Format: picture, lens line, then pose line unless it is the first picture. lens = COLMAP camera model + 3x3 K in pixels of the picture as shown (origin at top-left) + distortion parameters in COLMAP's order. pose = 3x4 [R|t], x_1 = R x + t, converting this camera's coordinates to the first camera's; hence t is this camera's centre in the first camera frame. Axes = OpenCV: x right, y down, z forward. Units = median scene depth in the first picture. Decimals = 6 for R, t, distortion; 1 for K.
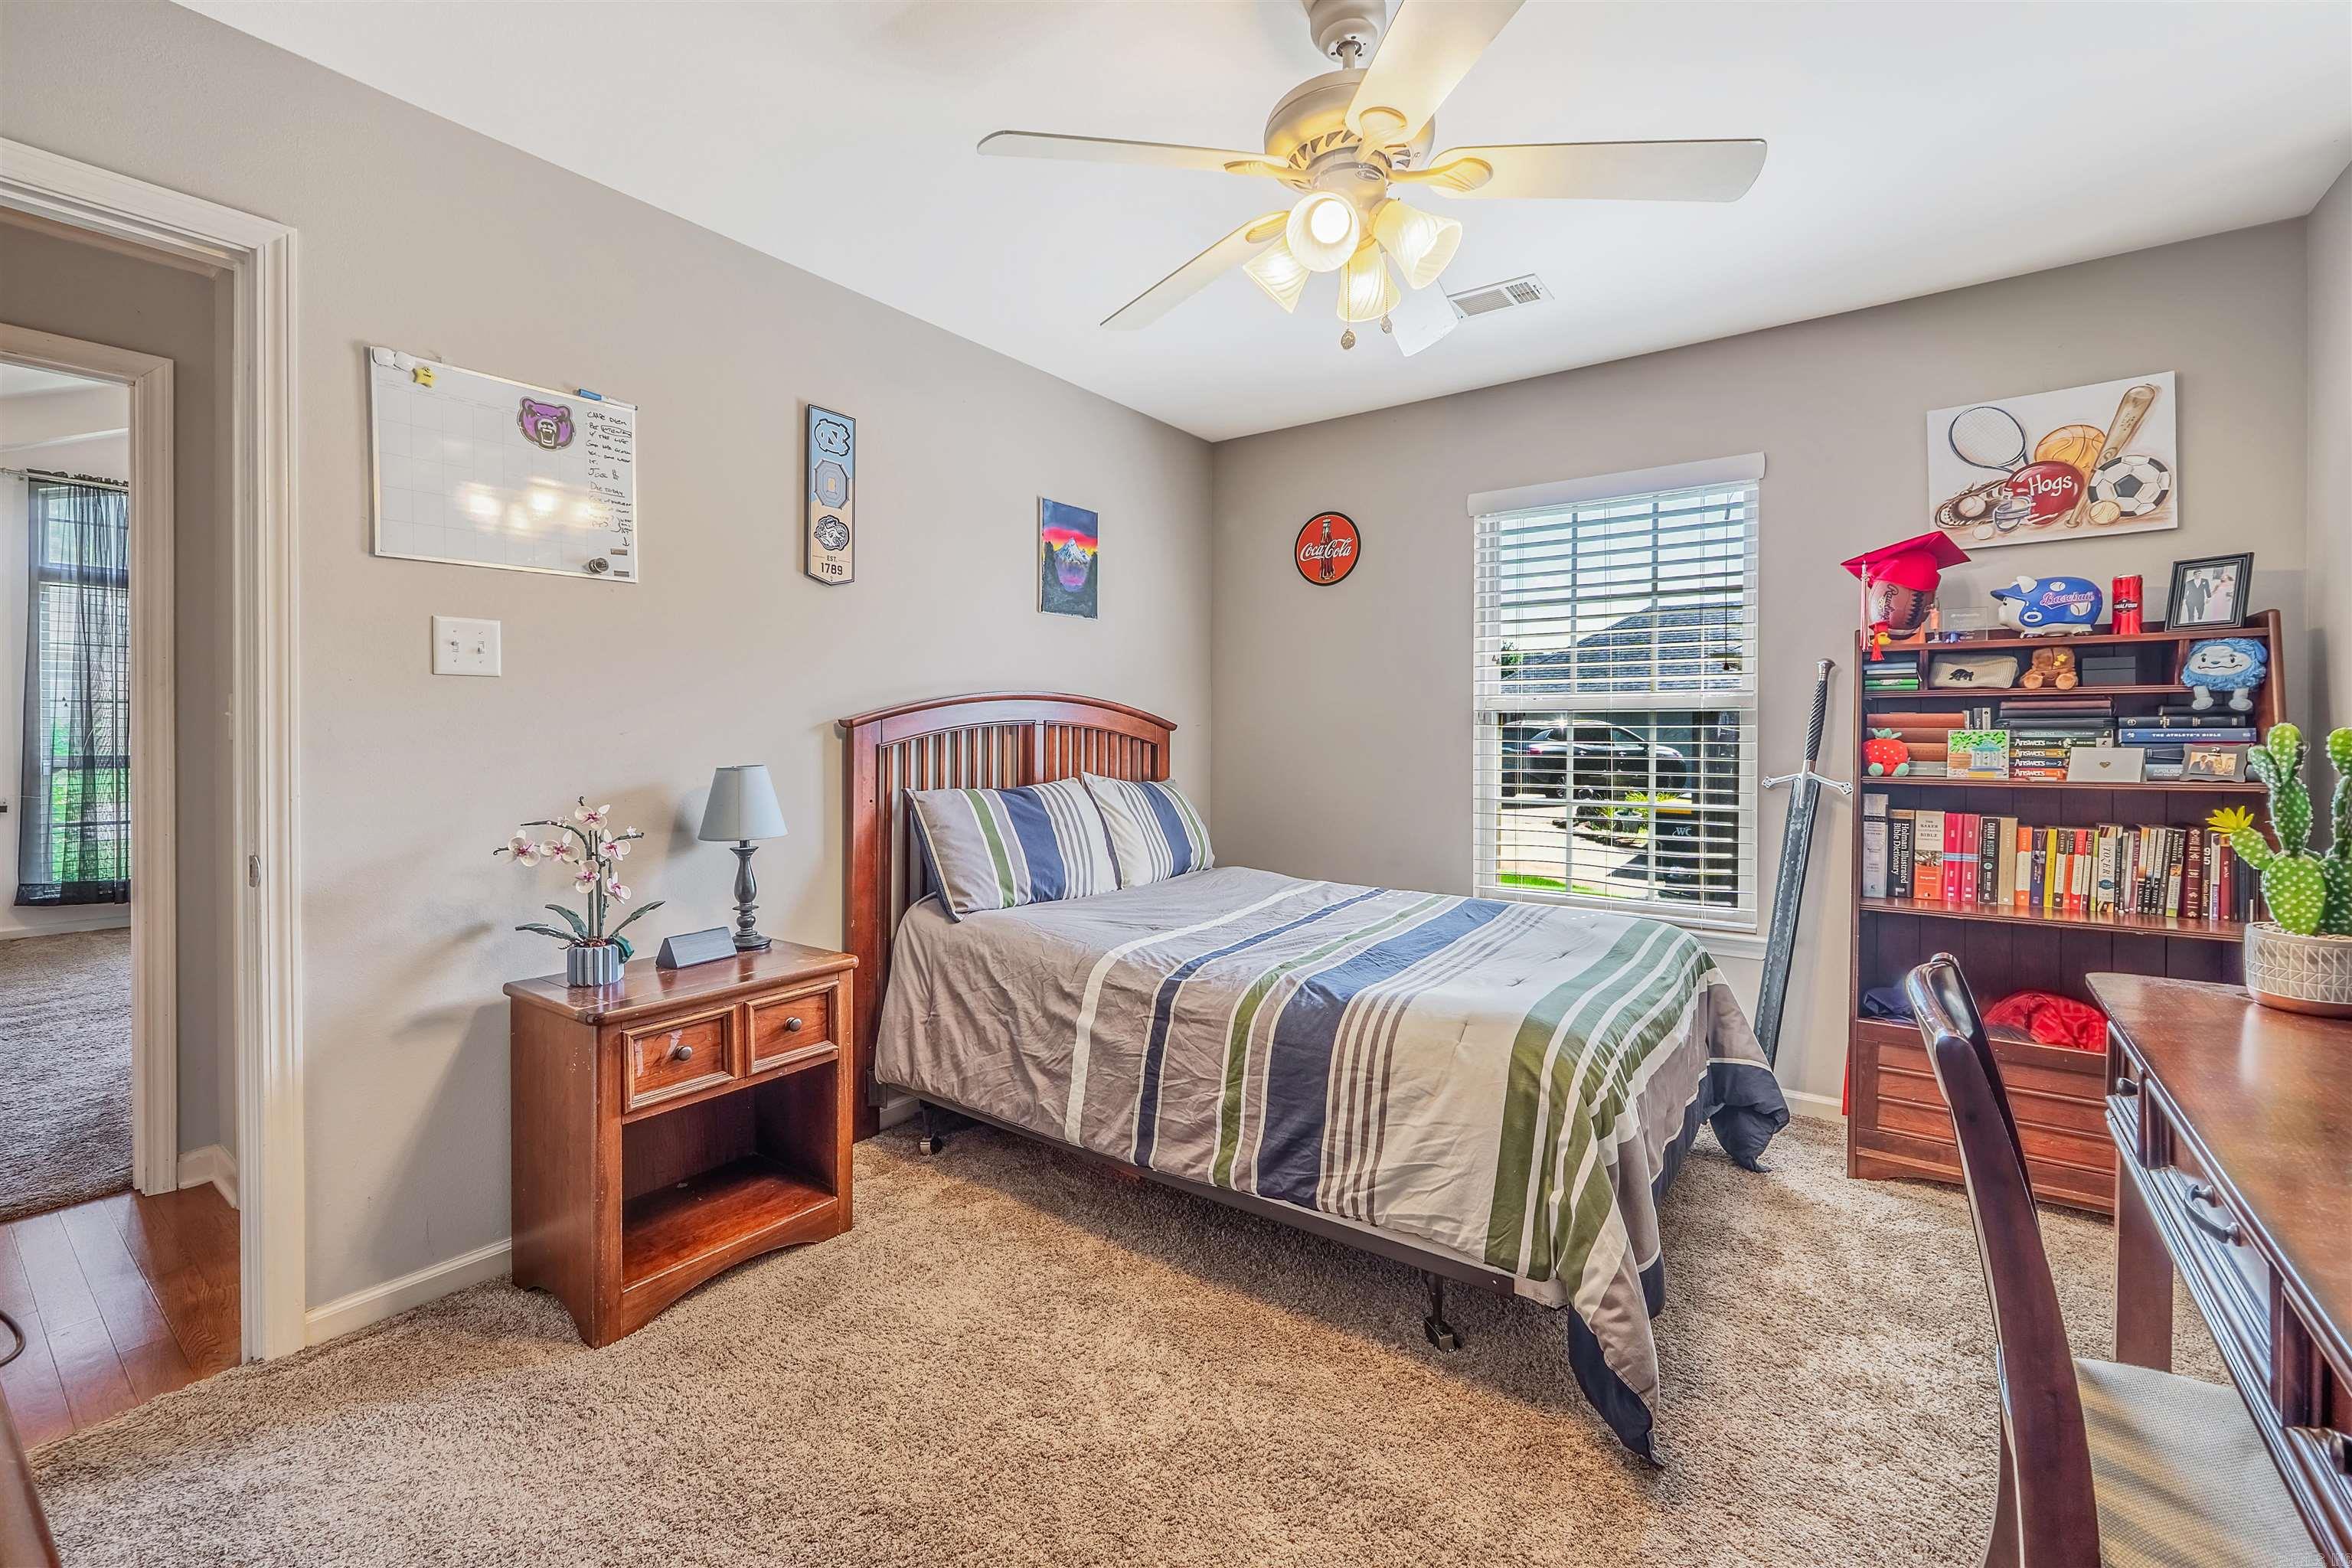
lens RADIAL K [[991.6, 0, 1173.9], [0, 991.6, 765.3], [0, 0, 1]] dist [-0.000319, -0.006265]
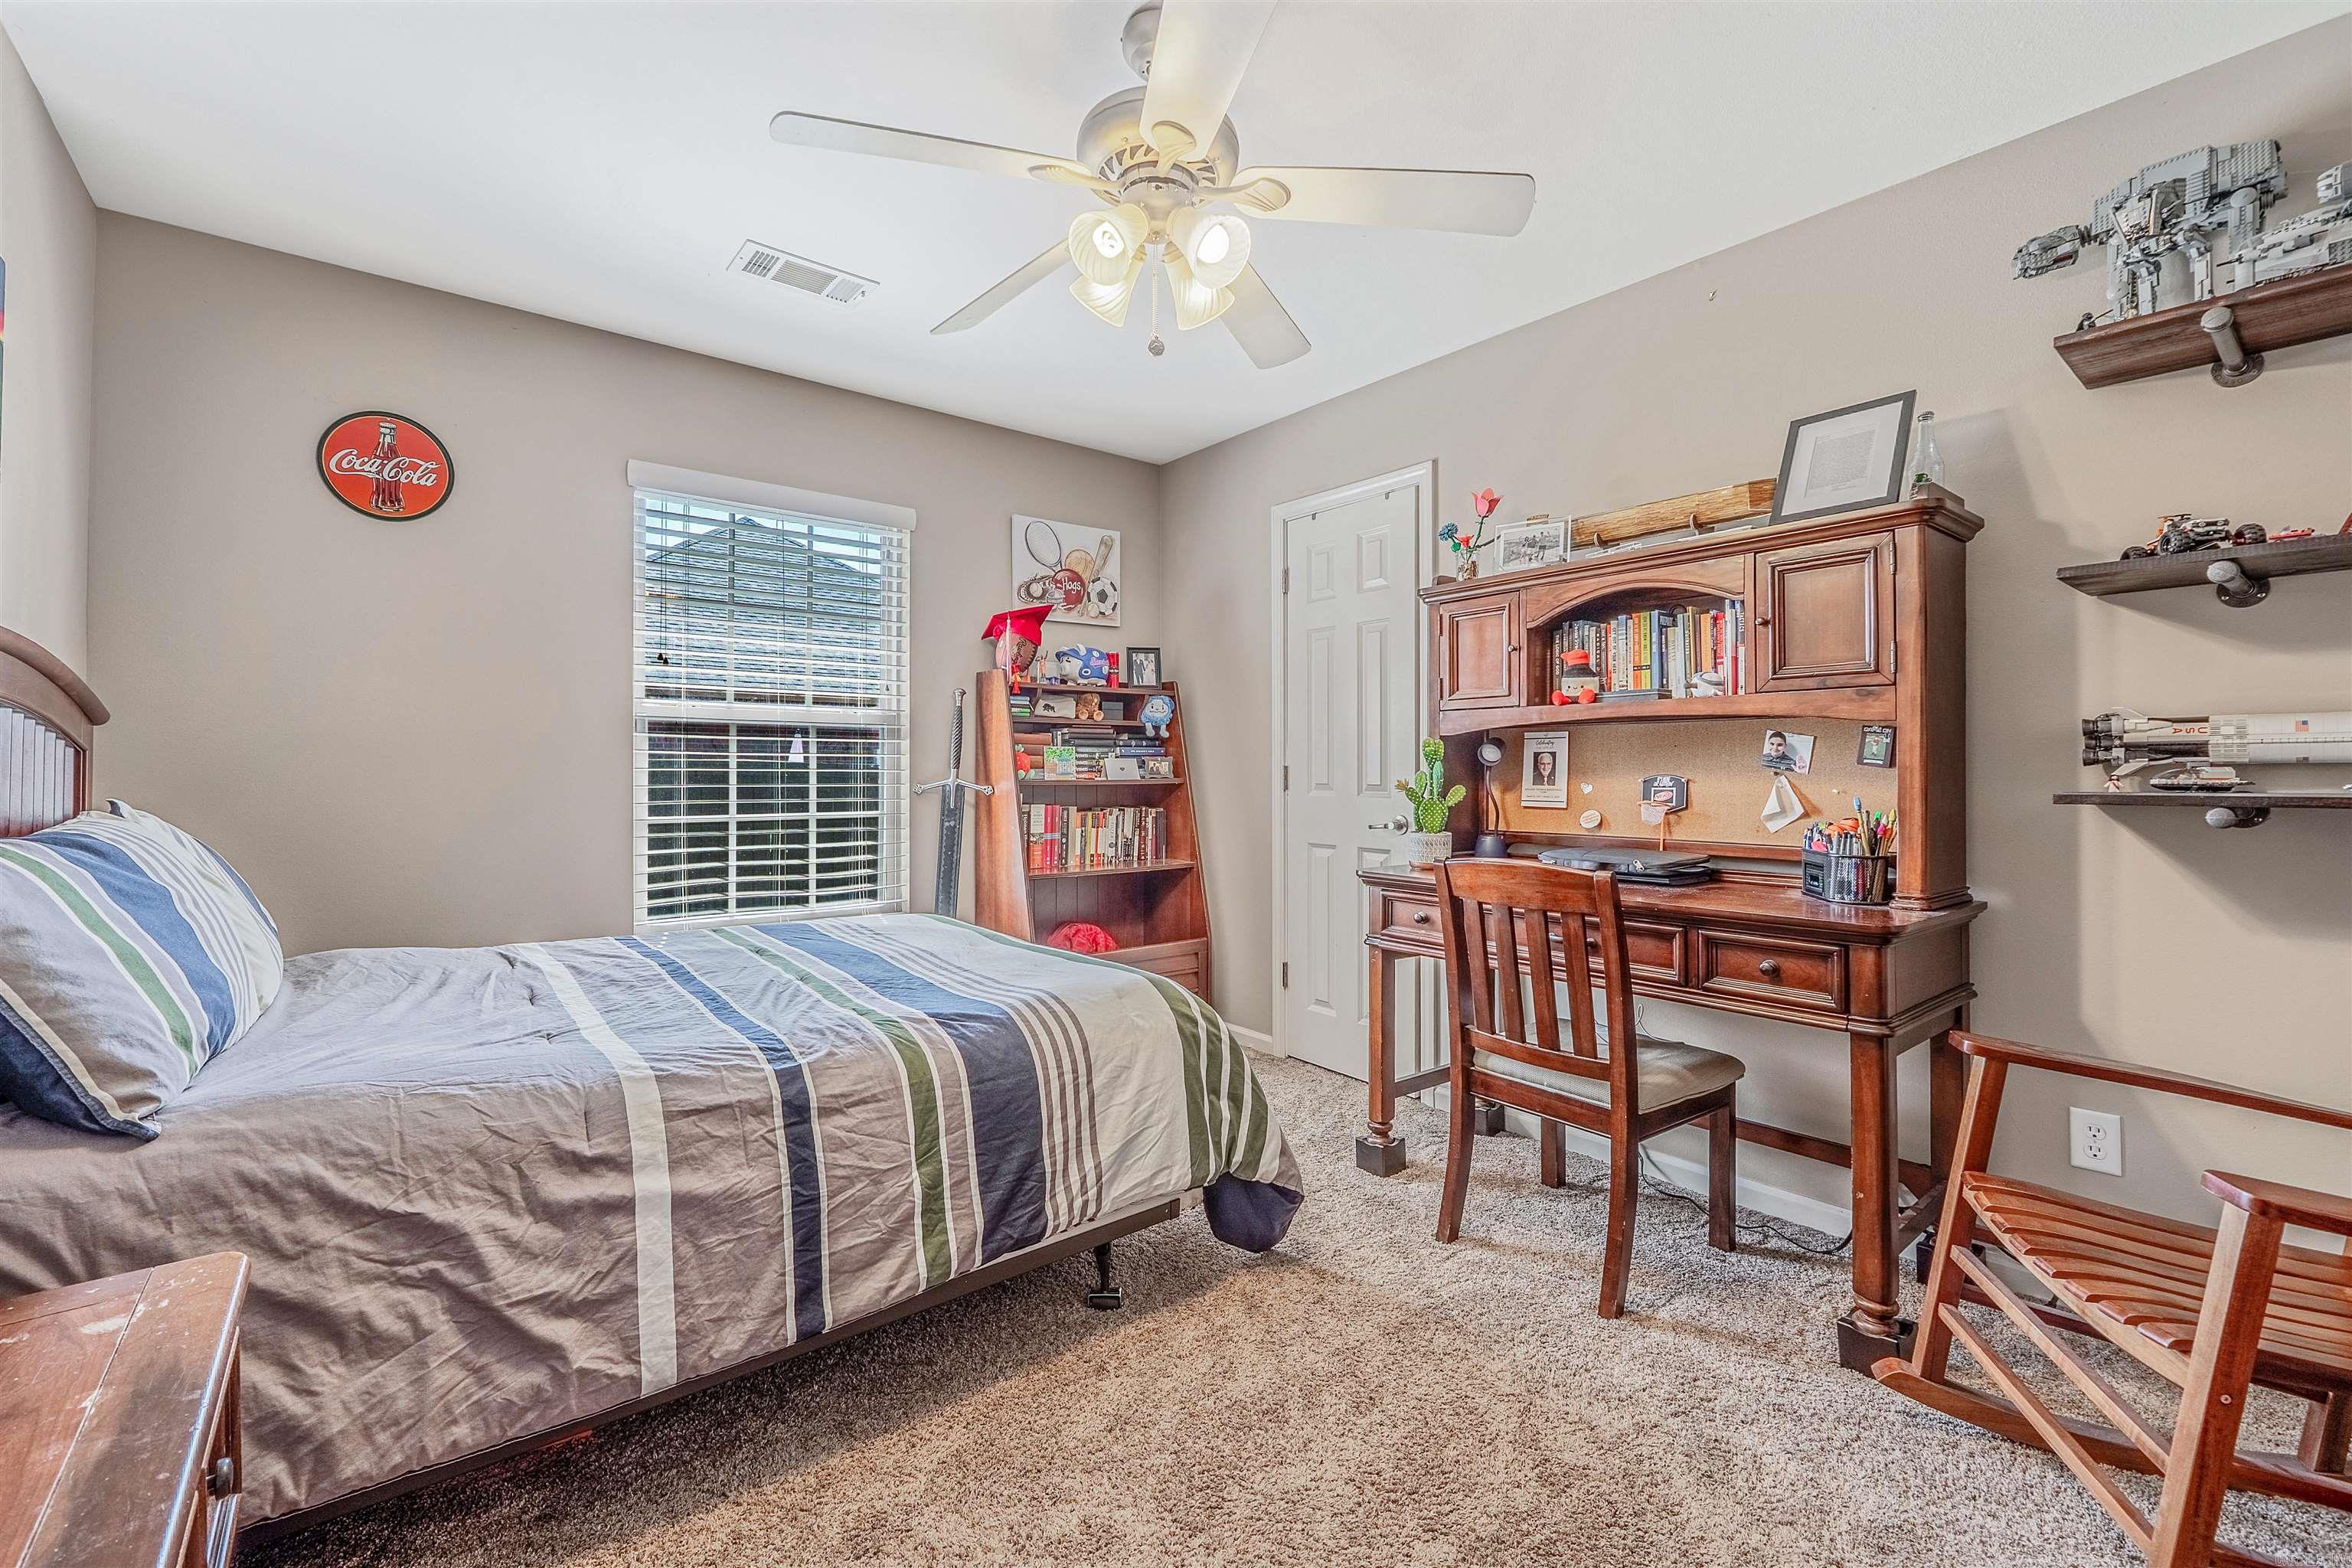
lens RADIAL K [[991.6, 0, 1173.9], [0, 991.6, 765.3], [0, 0, 1]] dist [-0.000319, -0.006265]
pose [[0.255103, 0.003374, 0.966908, -0.587699], [0.026910, 0.999582, -0.010588, 0.012413], [-0.966539, 0.028720, 0.254906, 0.510157]]
